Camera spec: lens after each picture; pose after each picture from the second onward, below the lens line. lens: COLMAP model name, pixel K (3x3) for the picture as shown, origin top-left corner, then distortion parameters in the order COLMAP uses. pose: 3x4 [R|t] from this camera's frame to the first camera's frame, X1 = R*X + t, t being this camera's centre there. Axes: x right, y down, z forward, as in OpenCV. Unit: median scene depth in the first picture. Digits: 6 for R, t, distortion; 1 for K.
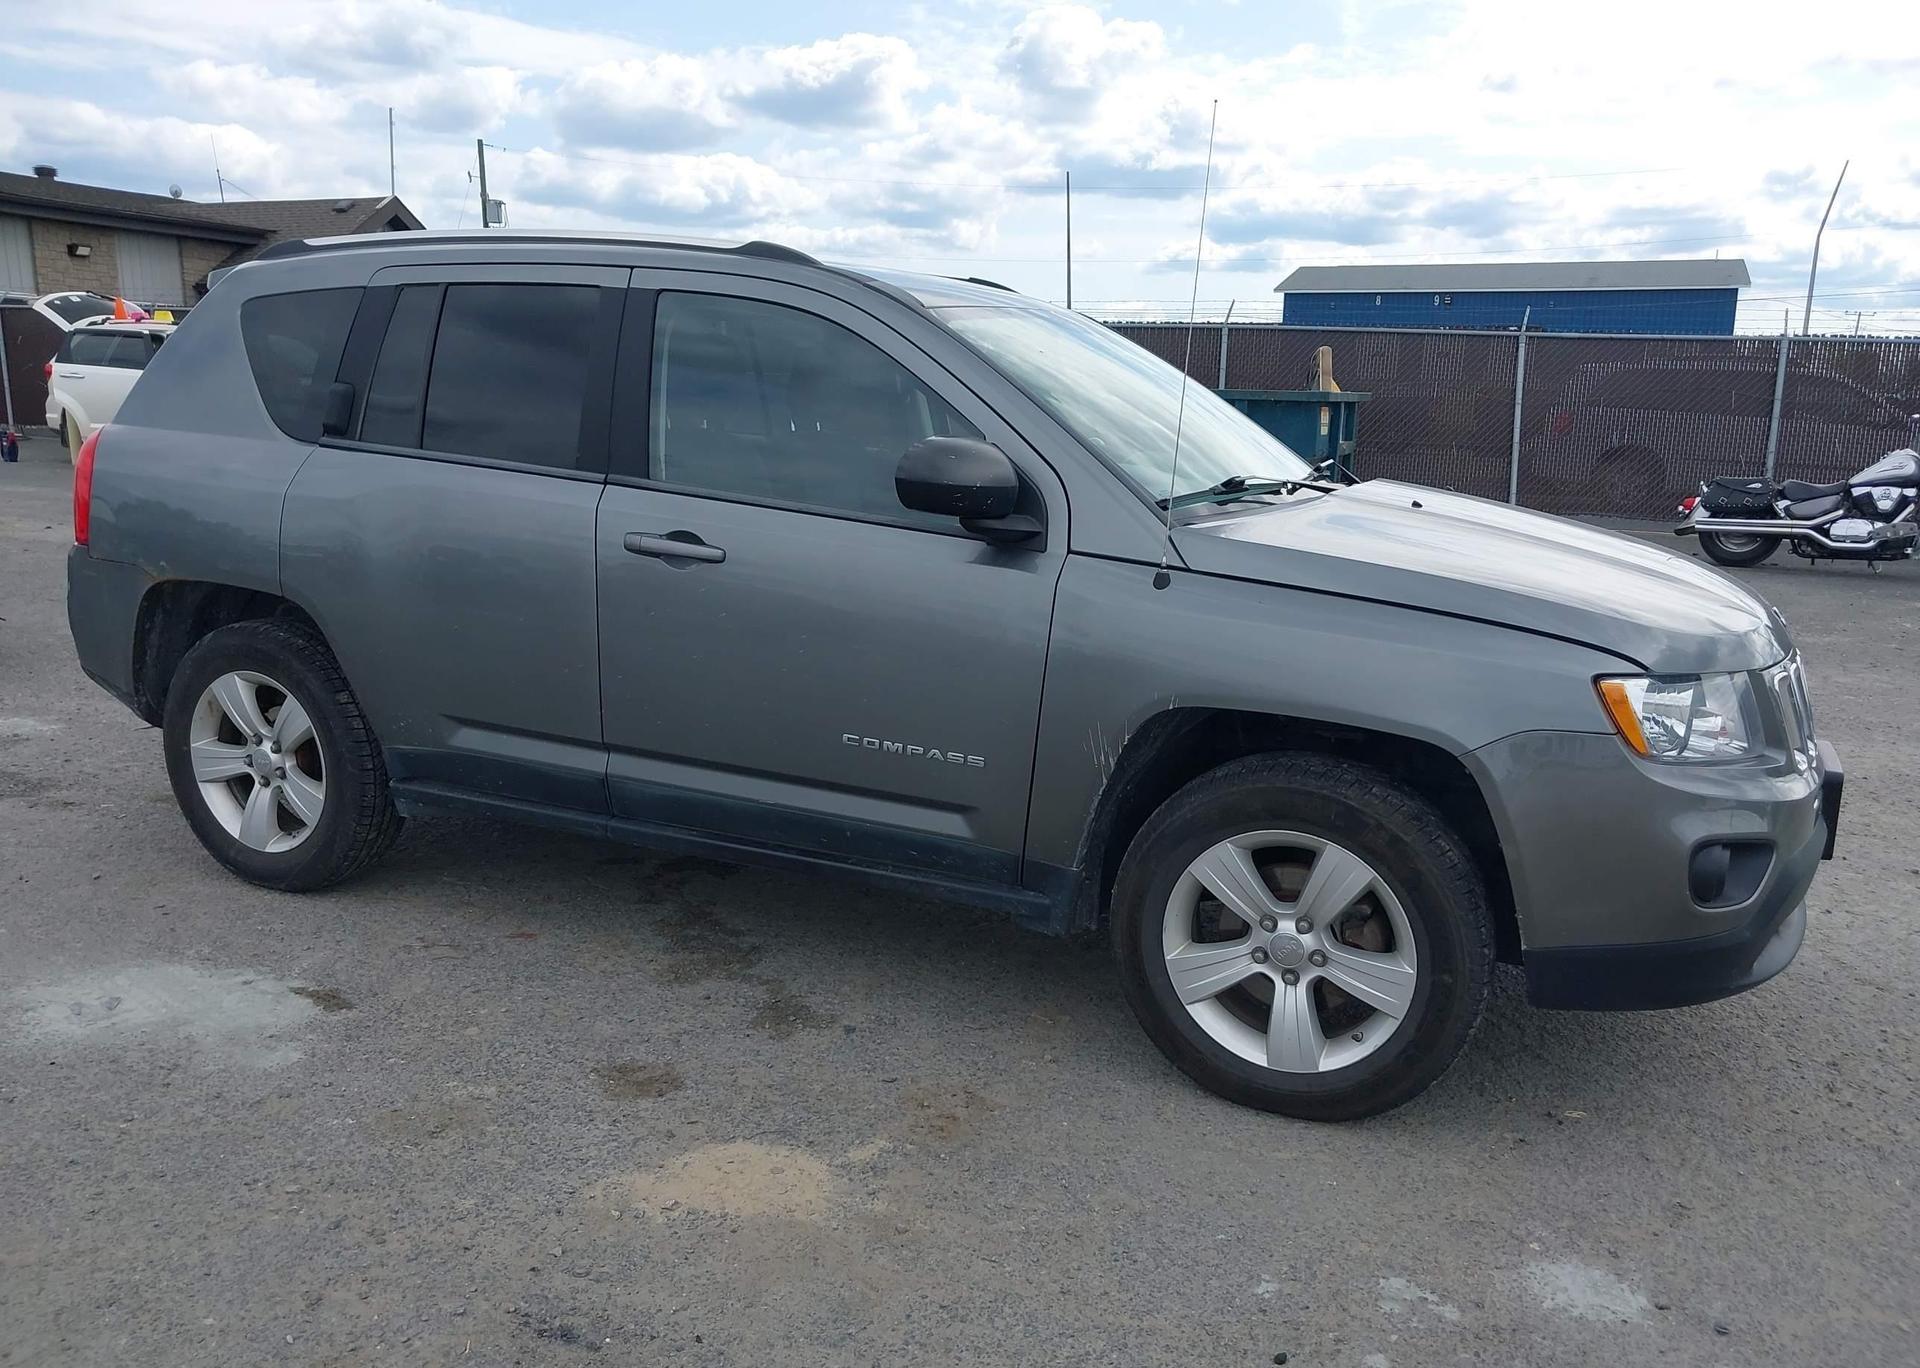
lens RADIAL K [[1512.9, 0, 979.2], [0, 1512.9, 677.7], [0, 0, 1]] dist [0.024315, -0.027078]
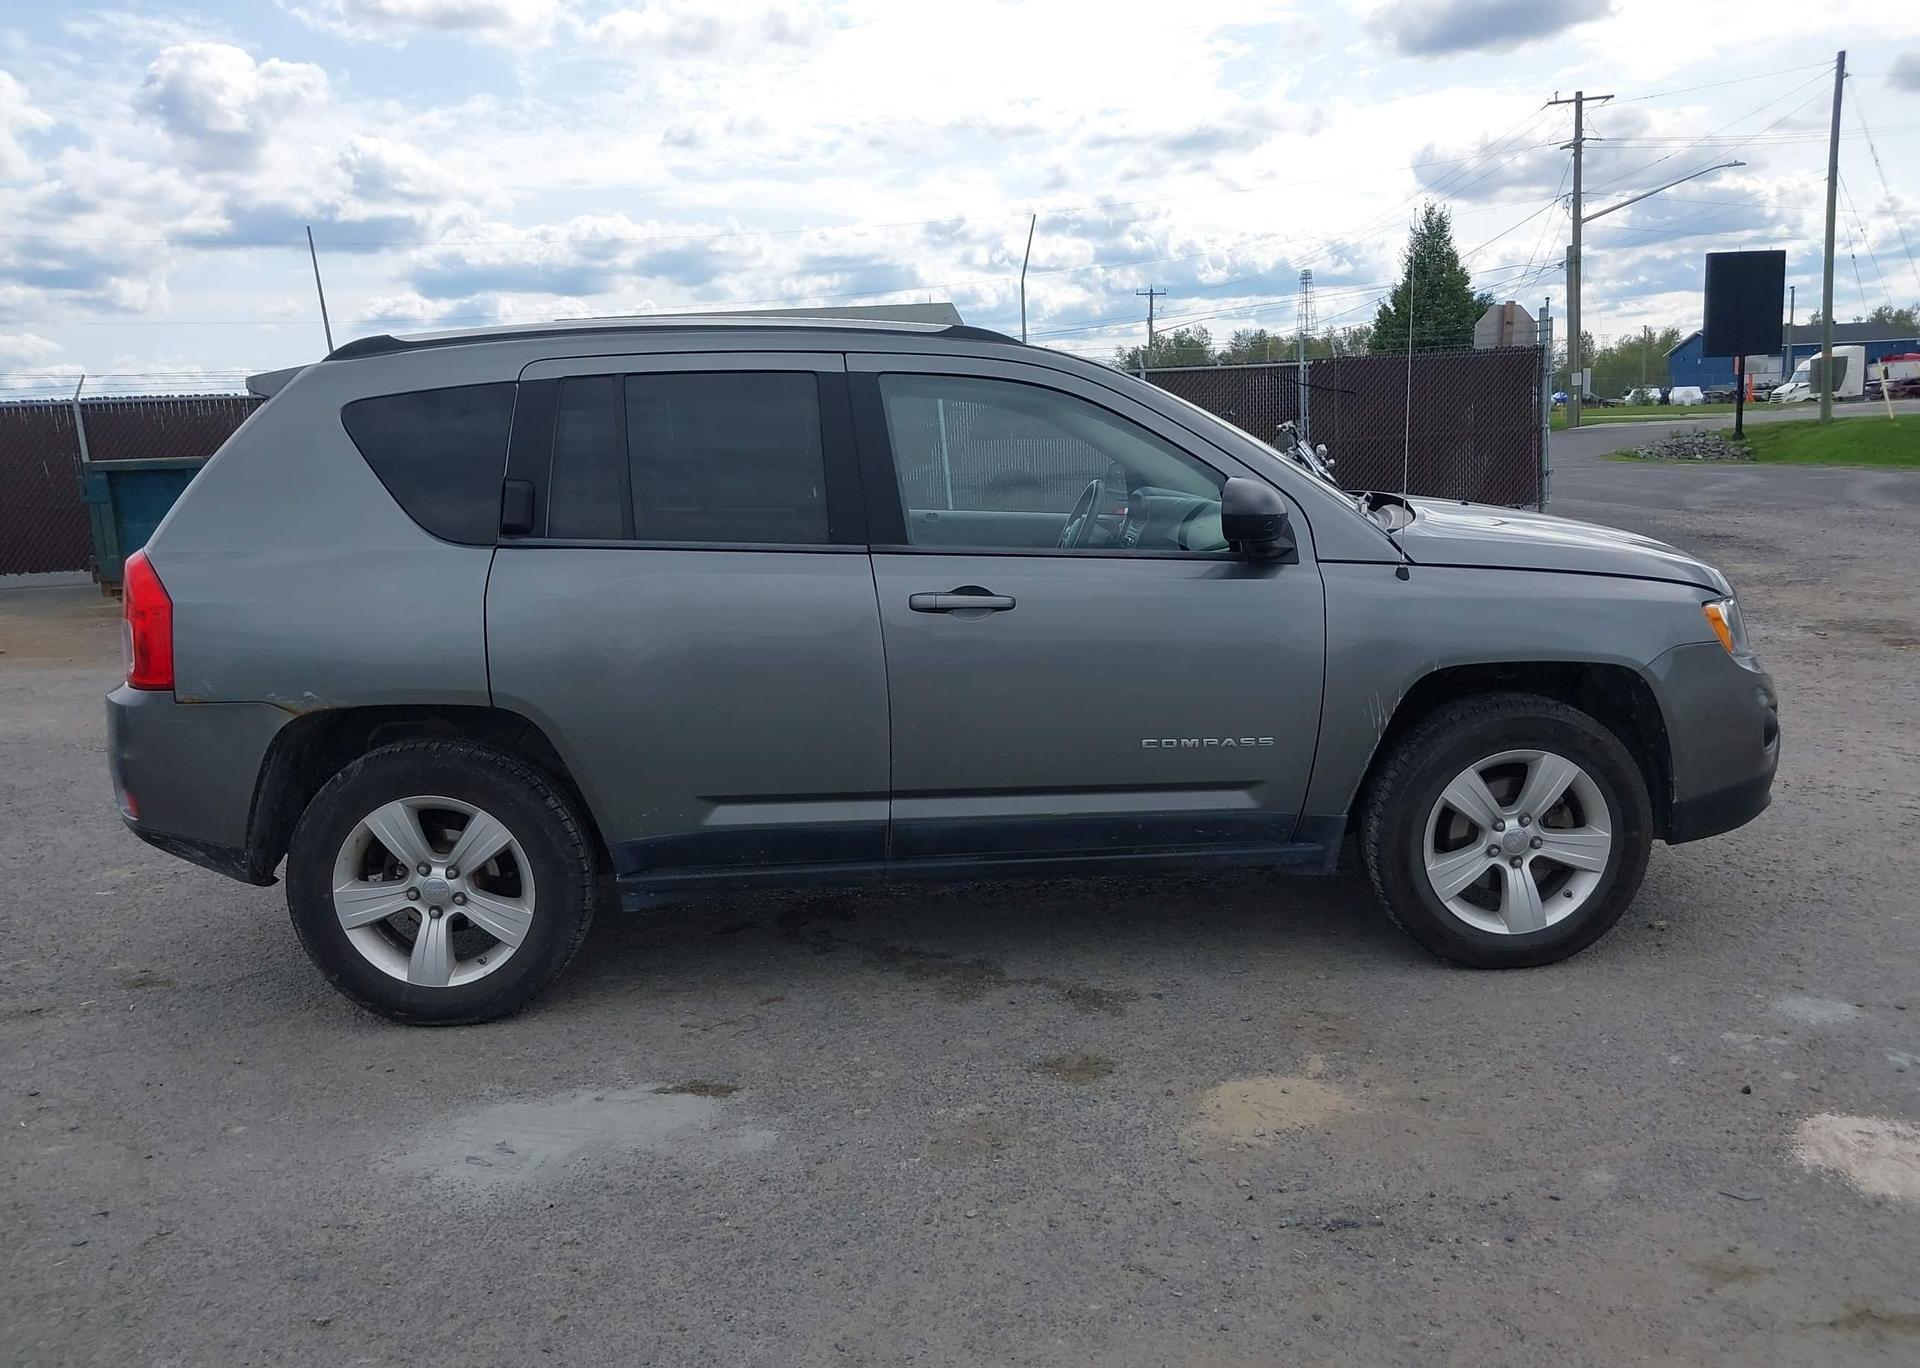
lens RADIAL K [[1493.1, 0, 980.3], [0, 1493.1, 684.9], [0, 0, 1]] dist [0.071142, -0.099348]
pose [[0.886064, -0.140475, 0.441766, -0.673680], [0.152329, 0.988291, 0.008732, -0.032551], [-0.437820, 0.059557, 0.897088, 0.014896]]
